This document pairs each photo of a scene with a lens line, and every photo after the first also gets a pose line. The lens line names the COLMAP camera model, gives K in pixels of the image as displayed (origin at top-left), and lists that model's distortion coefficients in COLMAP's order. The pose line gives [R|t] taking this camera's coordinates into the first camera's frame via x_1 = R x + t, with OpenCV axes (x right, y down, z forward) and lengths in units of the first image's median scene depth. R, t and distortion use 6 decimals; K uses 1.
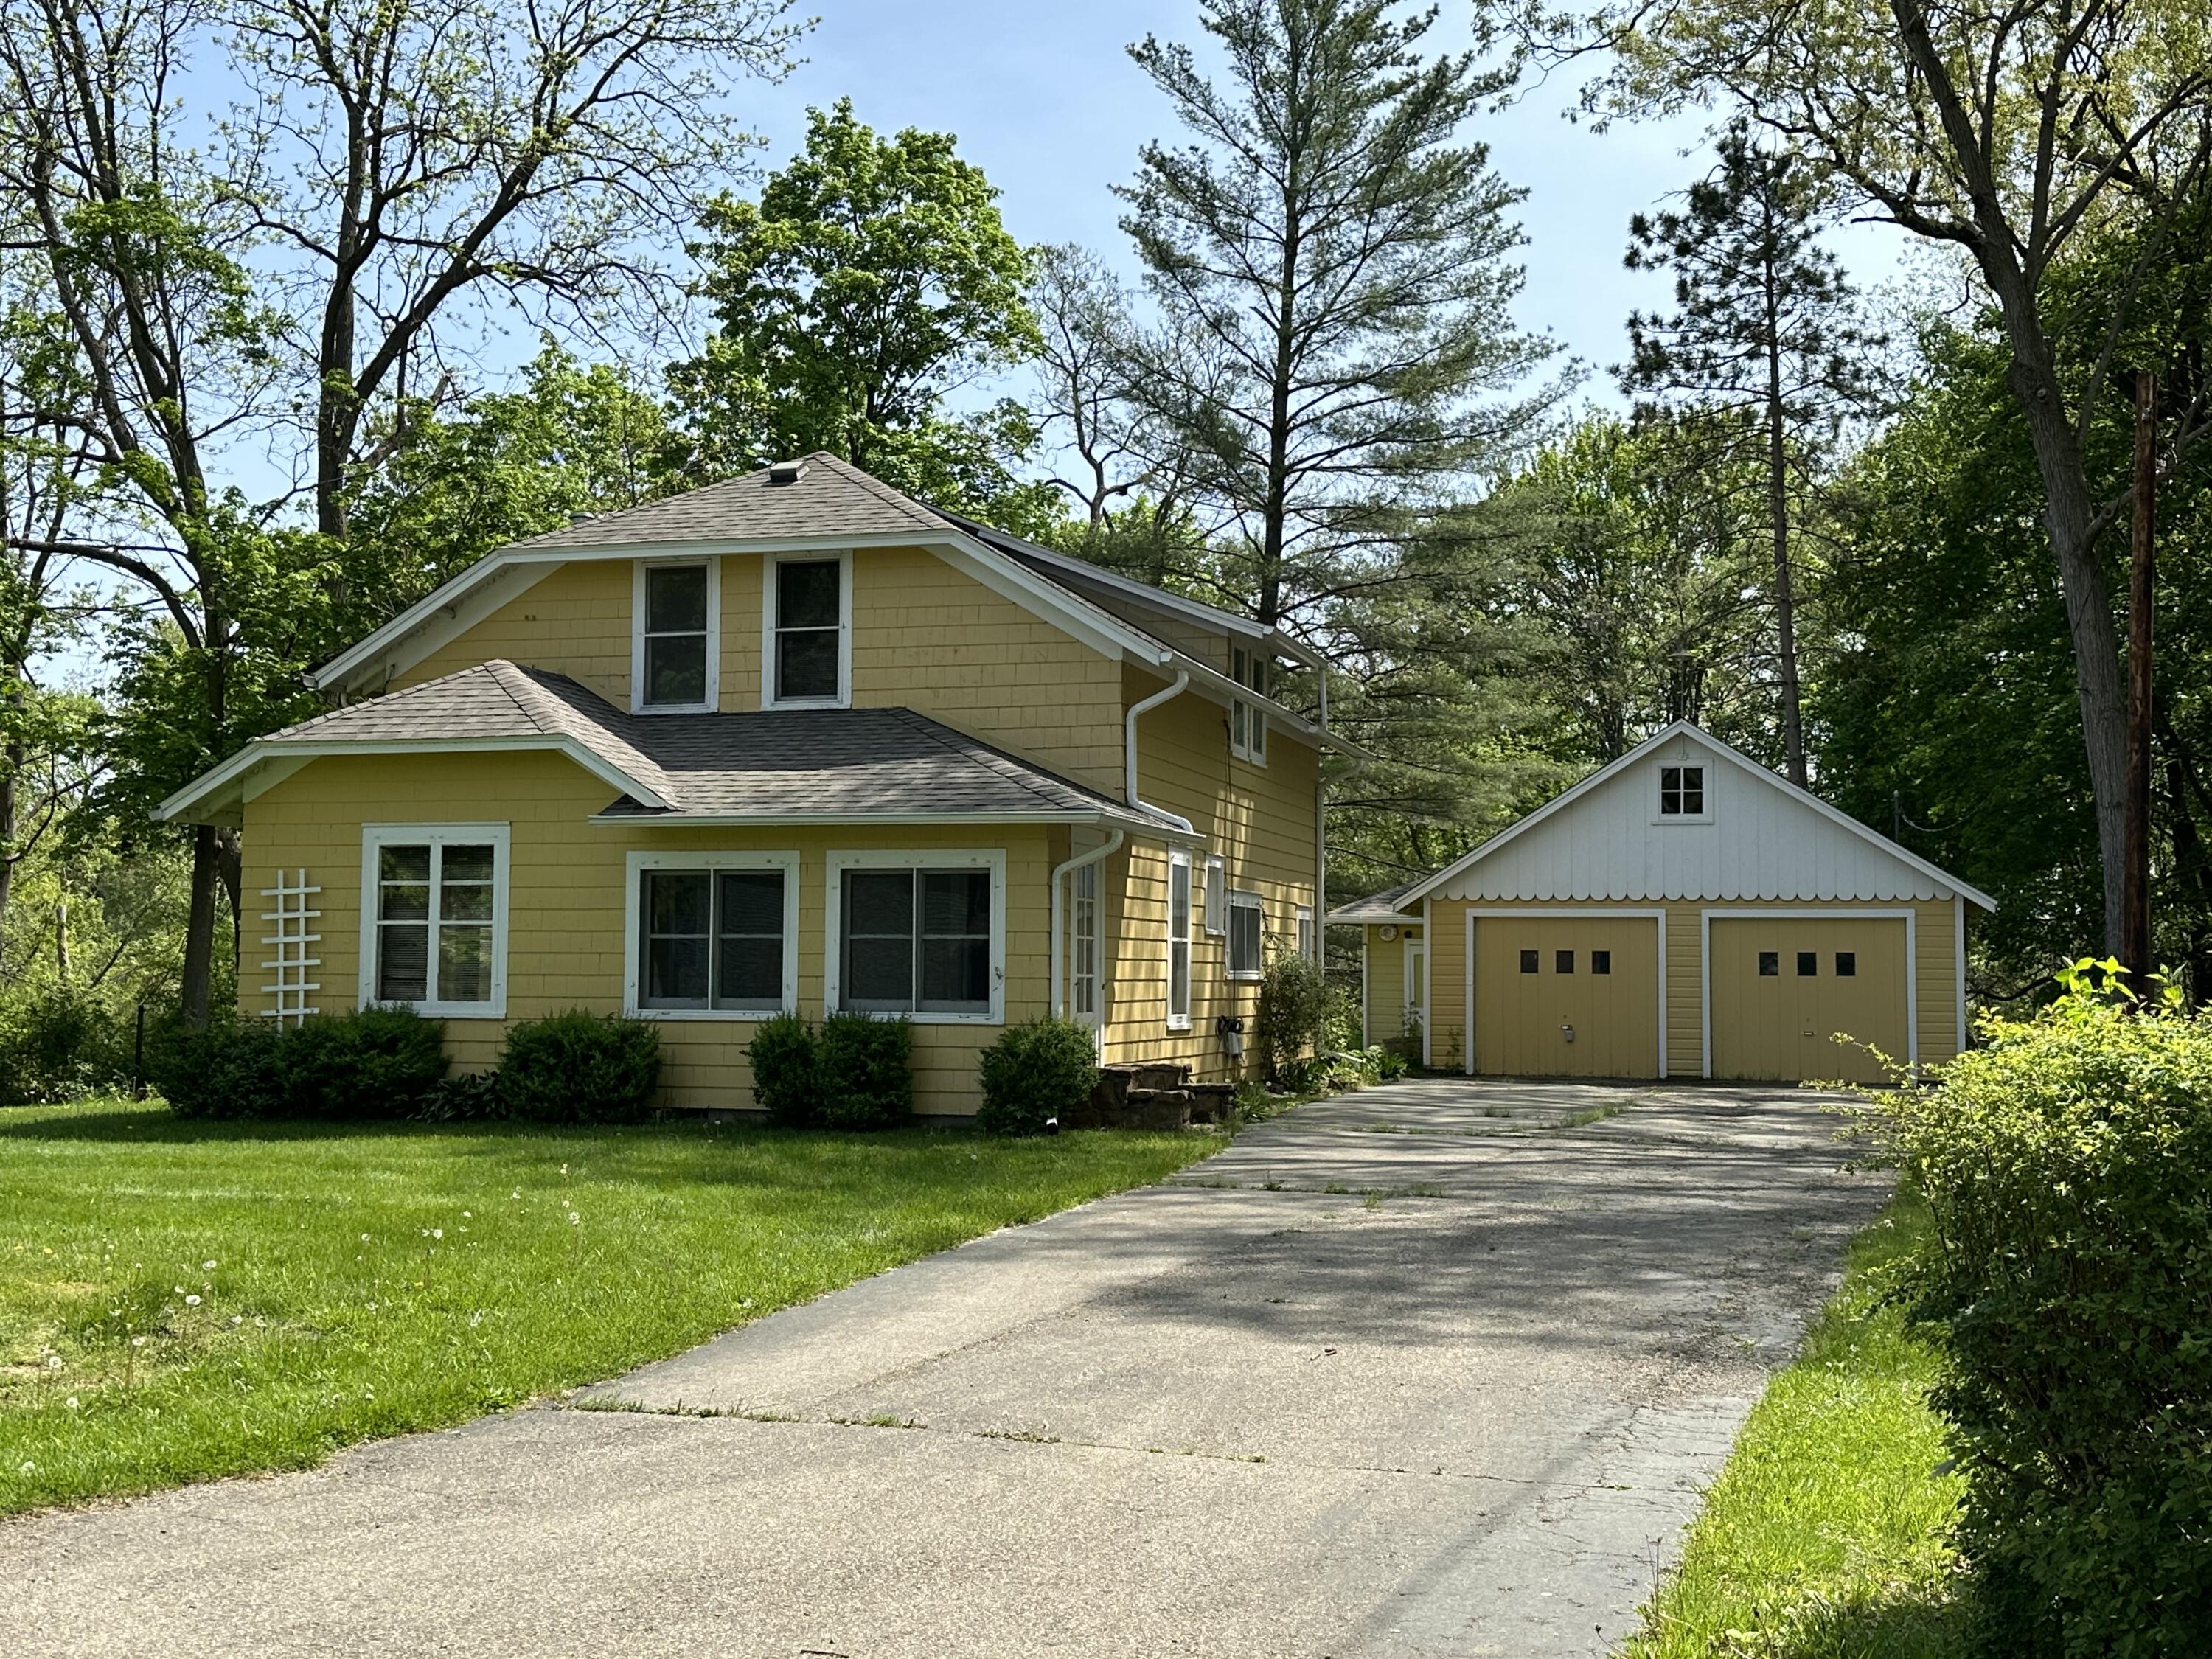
lens RADIAL K [[2425.3, 0, 1106.0], [0, 2425.3, 829.5], [0, 0, 1]] dist [0.140485, -0.013836]
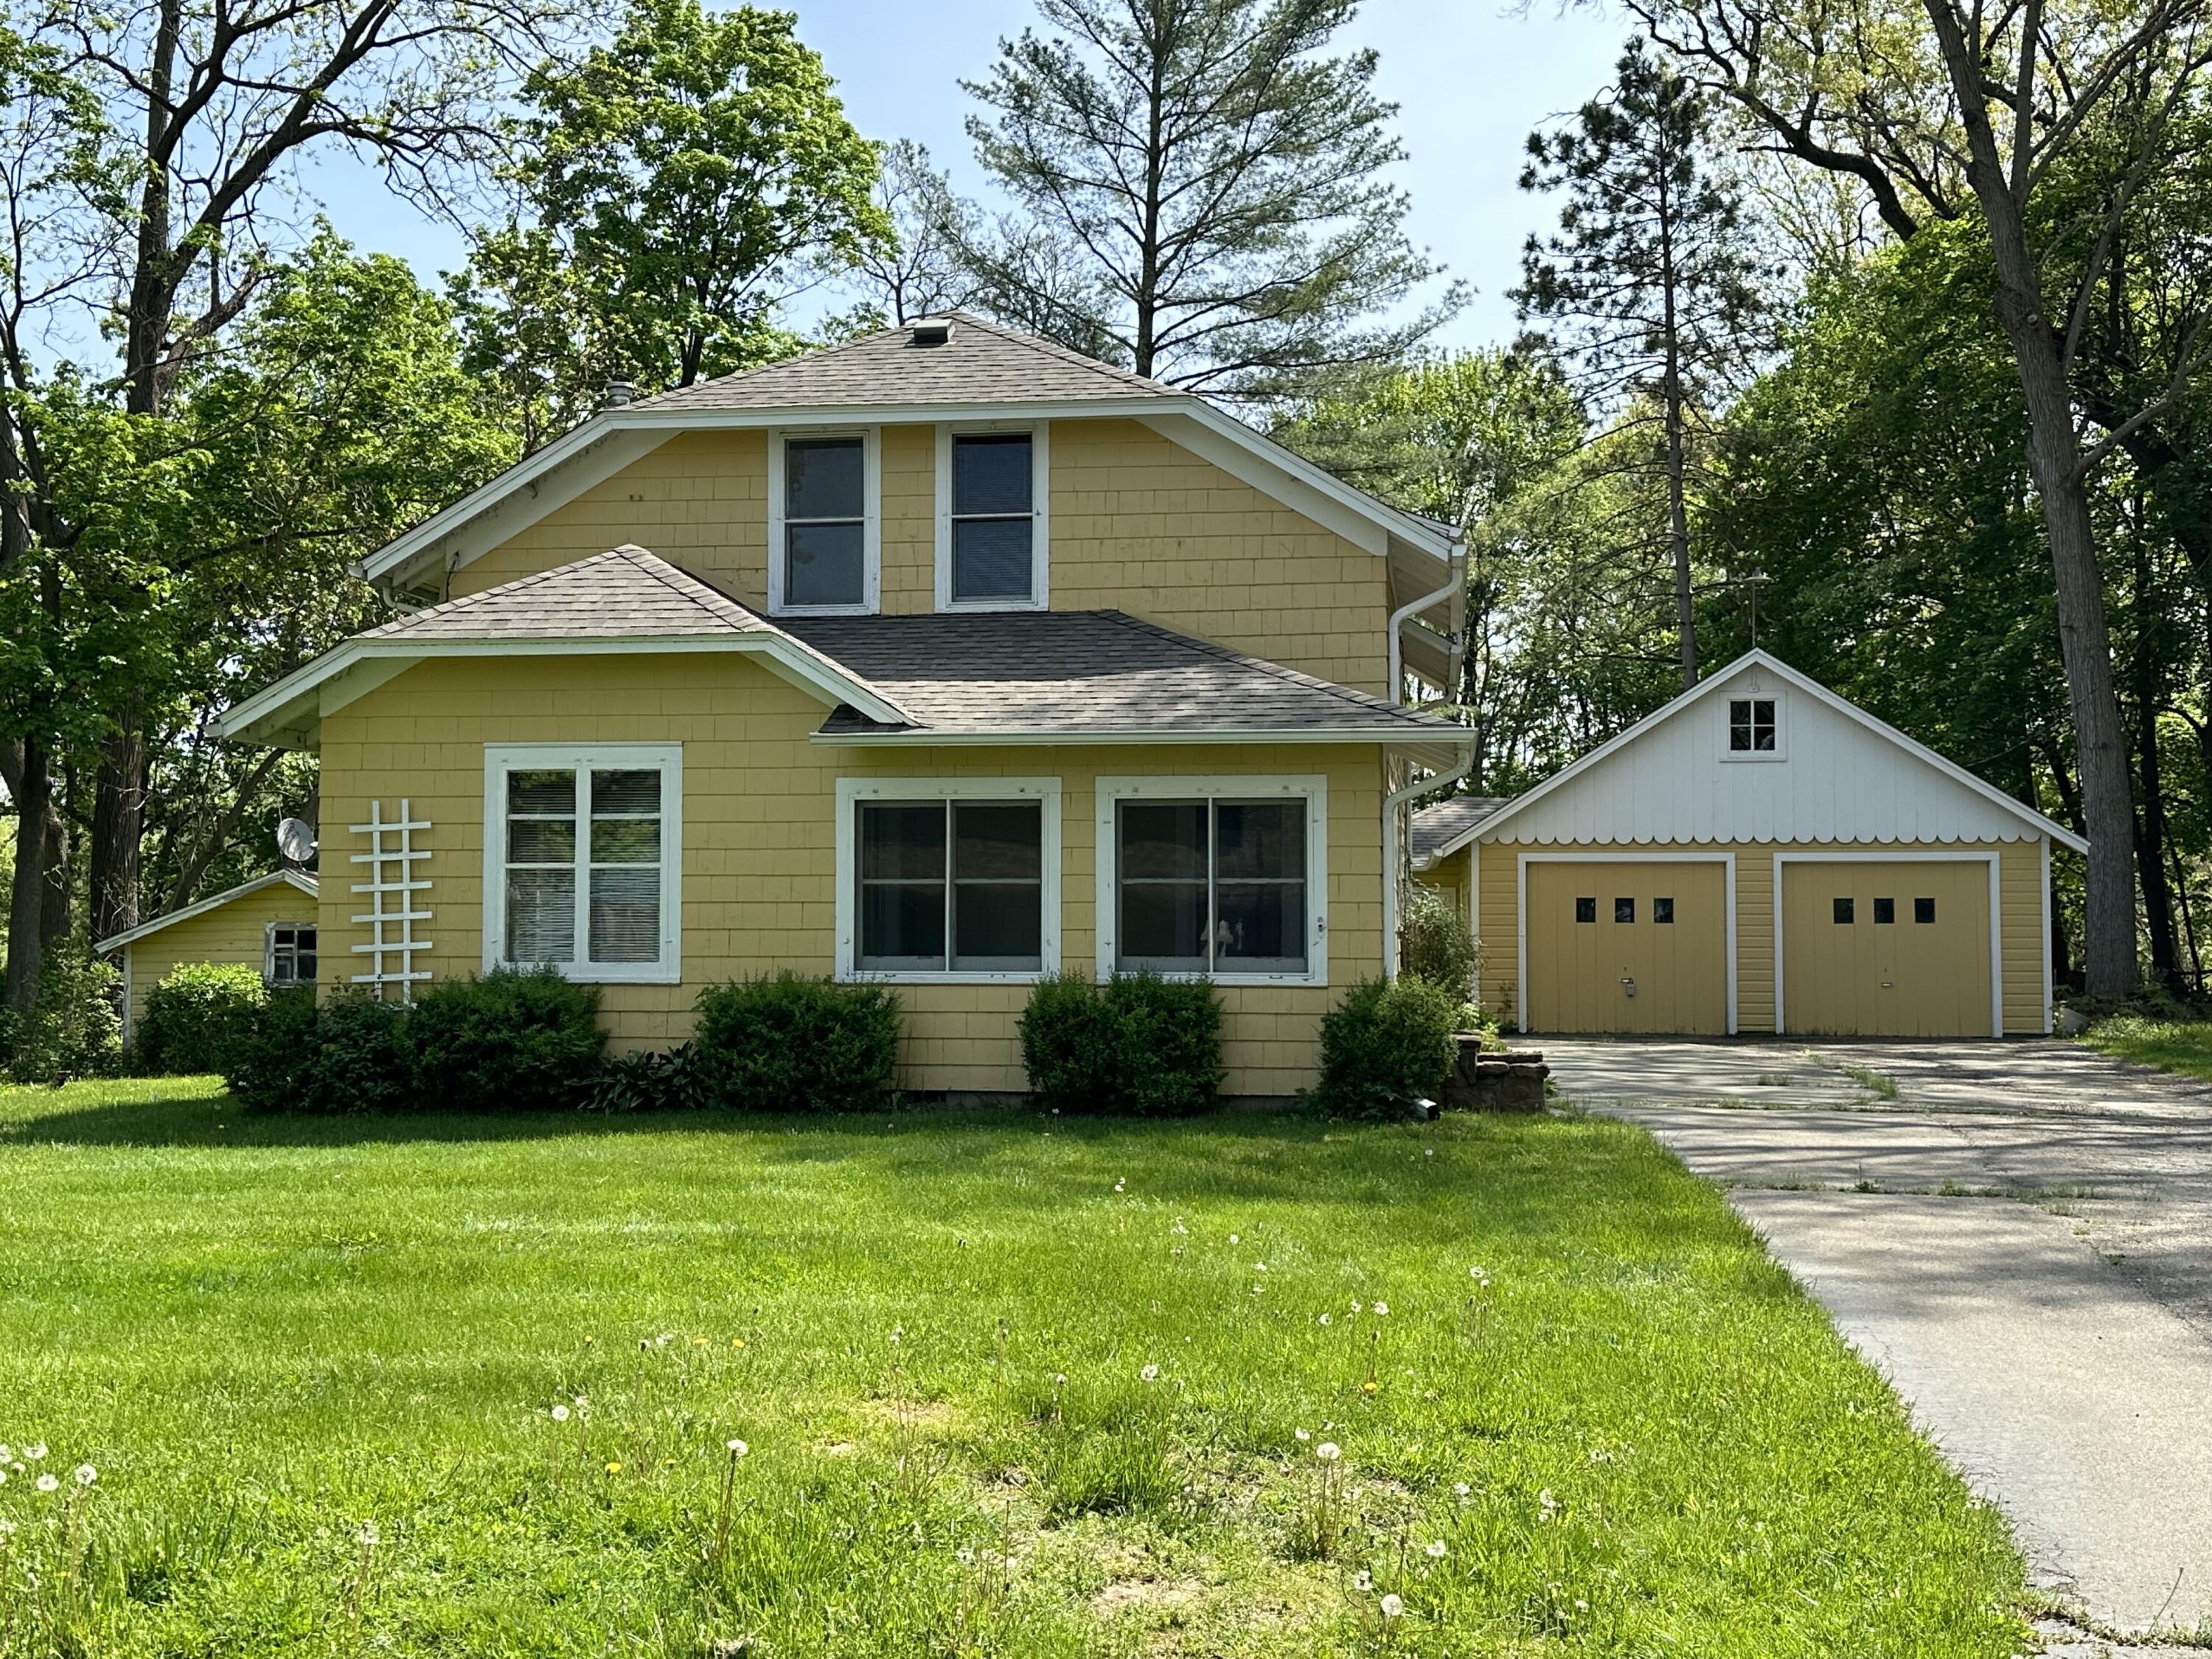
lens RADIAL K [[2492.3, 0, 1212.7], [0, 2492.3, 827.6], [0, 0, 1]] dist [0.160418, -0.262205]
pose [[0.989481, -0.000745, 0.144658, -0.080456], [-0.002061, 0.999813, 0.019253, 0.003851], [-0.144645, -0.019348, 0.989294, 0.063781]]
